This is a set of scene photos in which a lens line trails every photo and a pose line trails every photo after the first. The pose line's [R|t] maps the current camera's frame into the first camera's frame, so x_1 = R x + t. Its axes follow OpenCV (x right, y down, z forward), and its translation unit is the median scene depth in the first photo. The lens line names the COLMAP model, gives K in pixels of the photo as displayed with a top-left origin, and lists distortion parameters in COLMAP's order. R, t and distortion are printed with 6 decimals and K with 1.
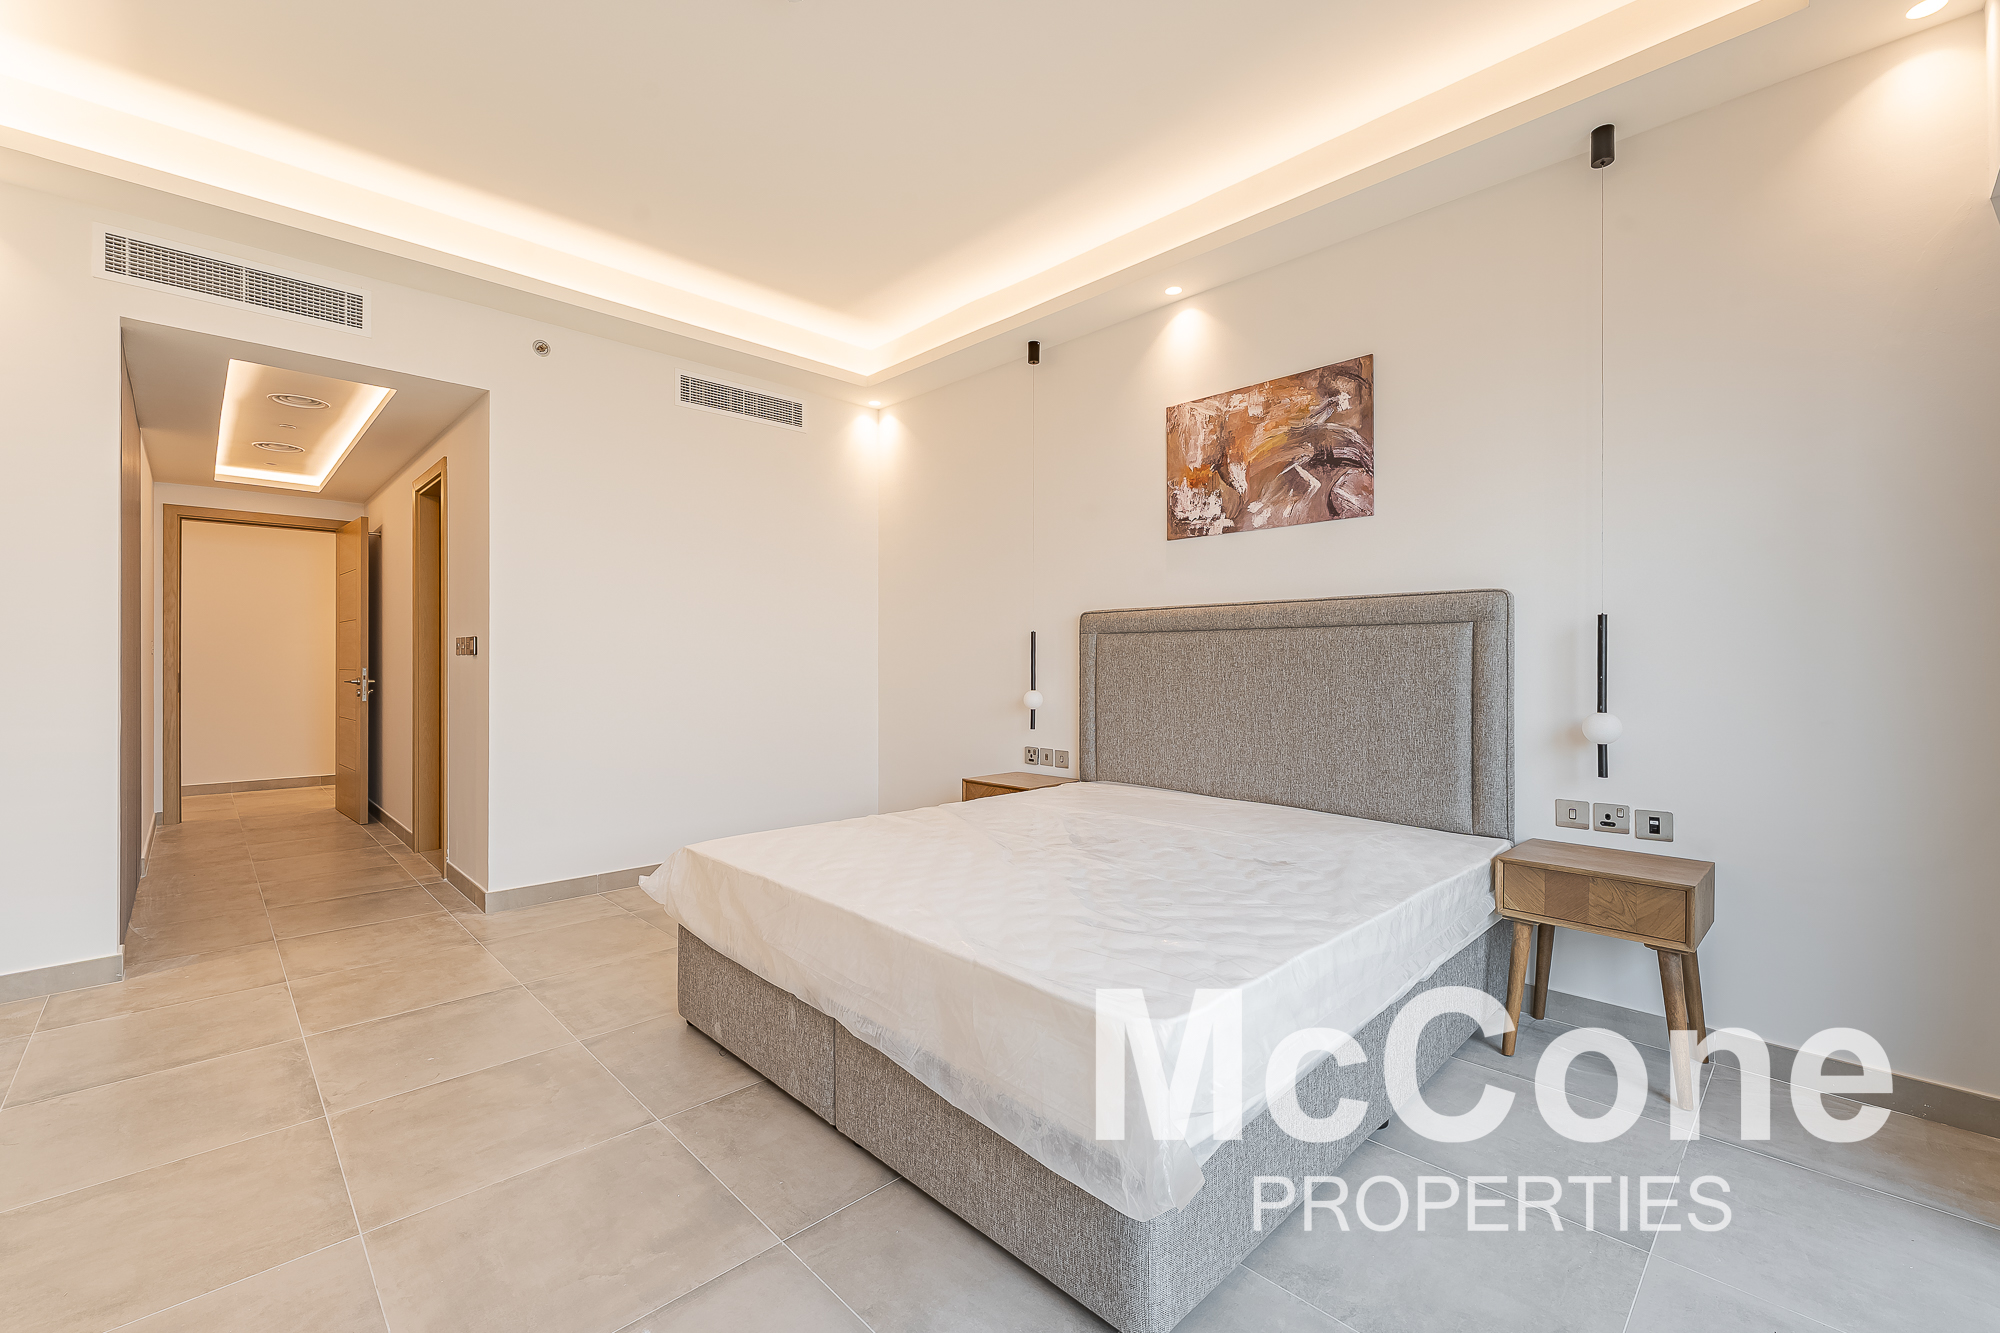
lens RADIAL K [[800.1, 0, 990.9], [0, 800.1, 659.5], [0, 0, 1]] dist [0.001651, -0.000202]
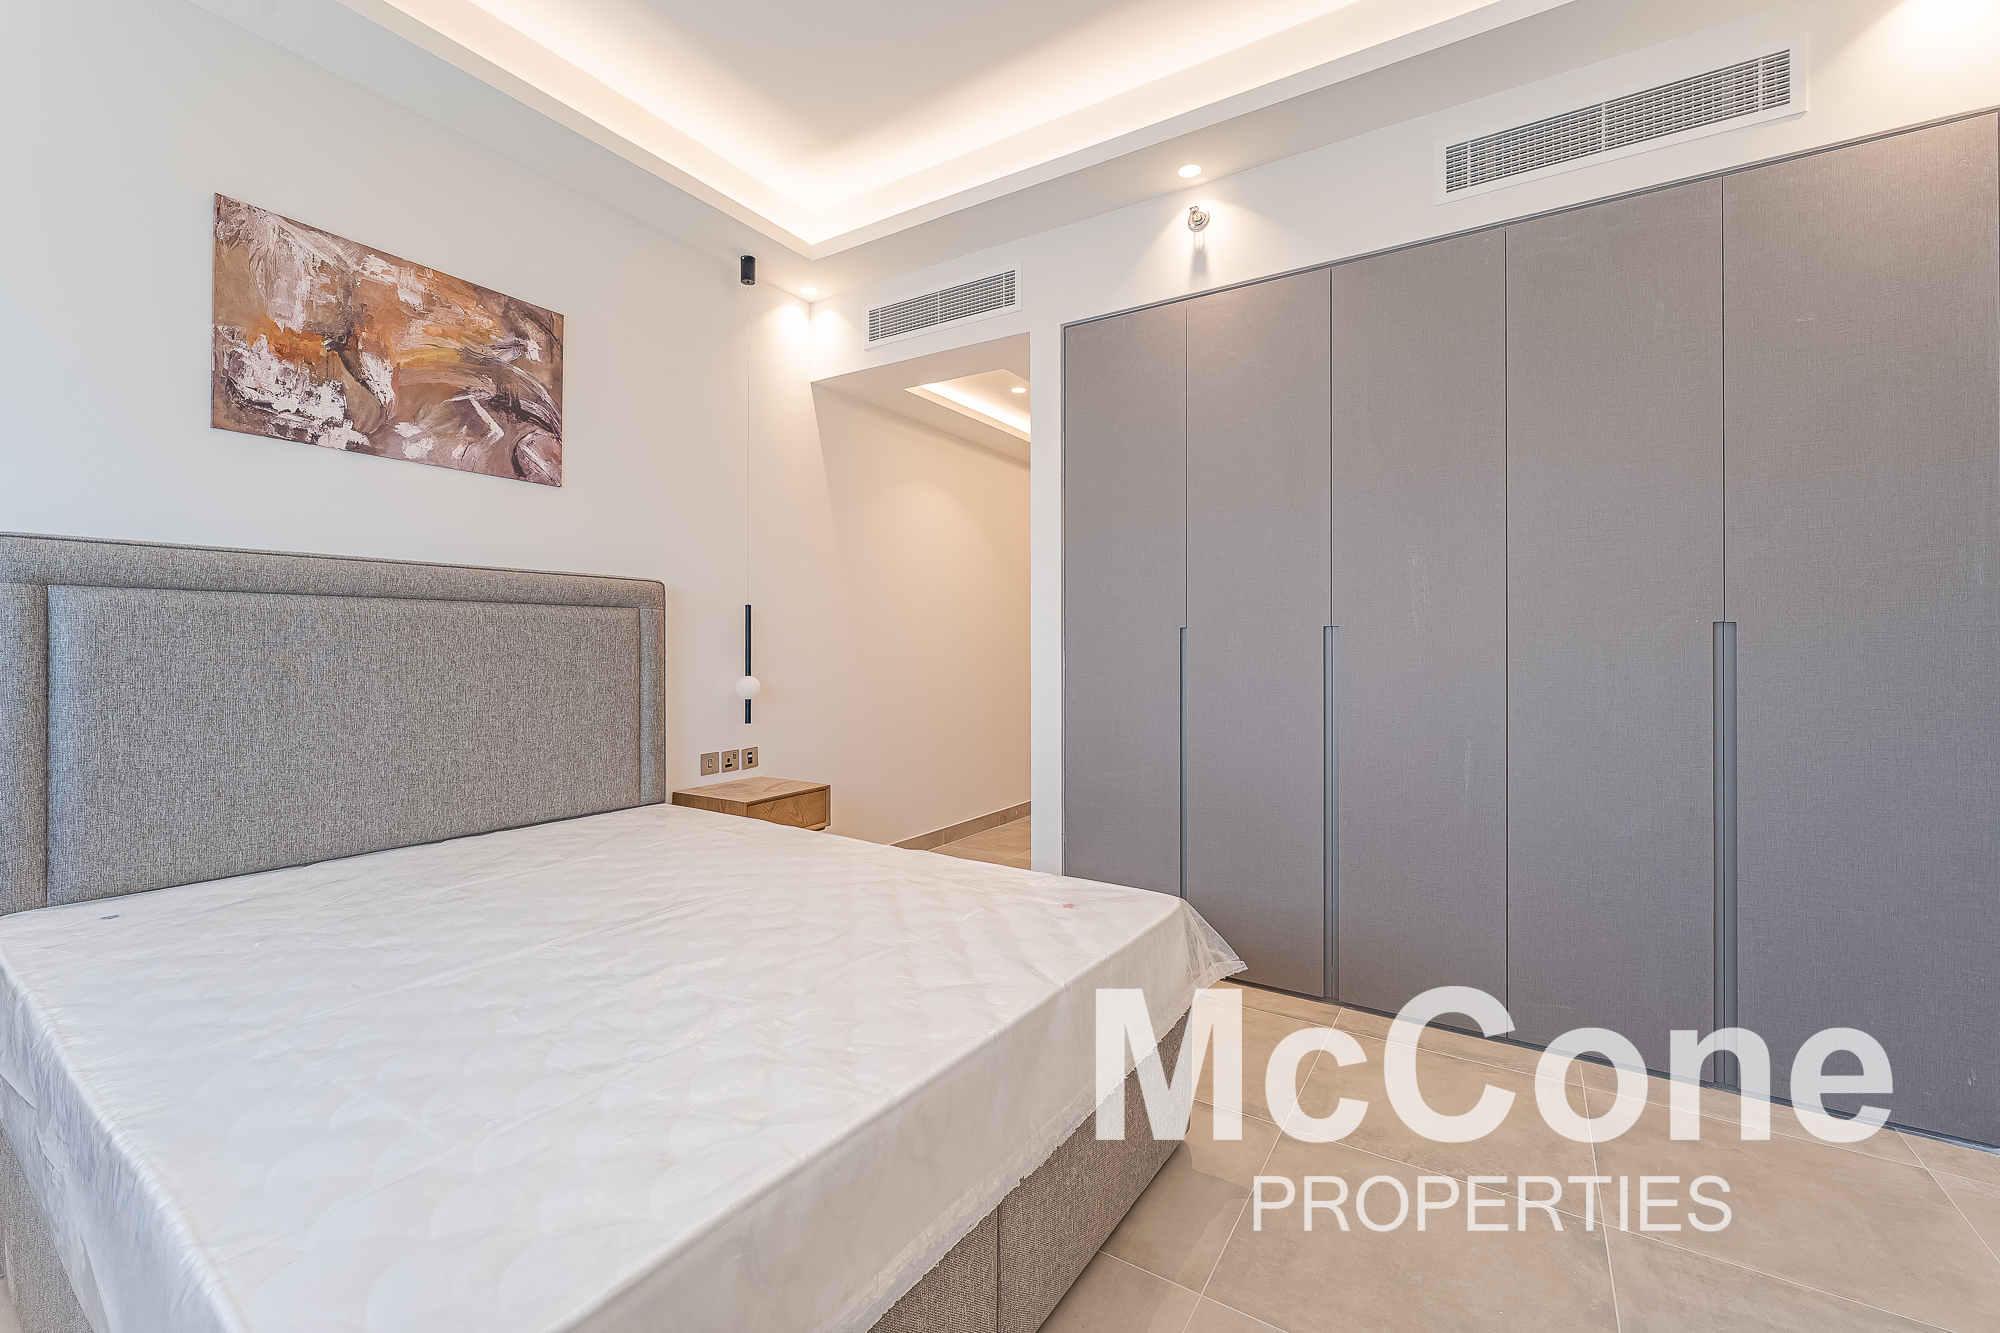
lens RADIAL K [[800.1, 0, 990.9], [0, 800.1, 659.5], [0, 0, 1]] dist [0.001651, -0.000202]
pose [[-0.201844, -0.004534, 0.979407, -0.491858], [0.004401, 0.999975, 0.005536, 0.015648], [-0.979408, 0.005428, -0.201819, 0.636543]]
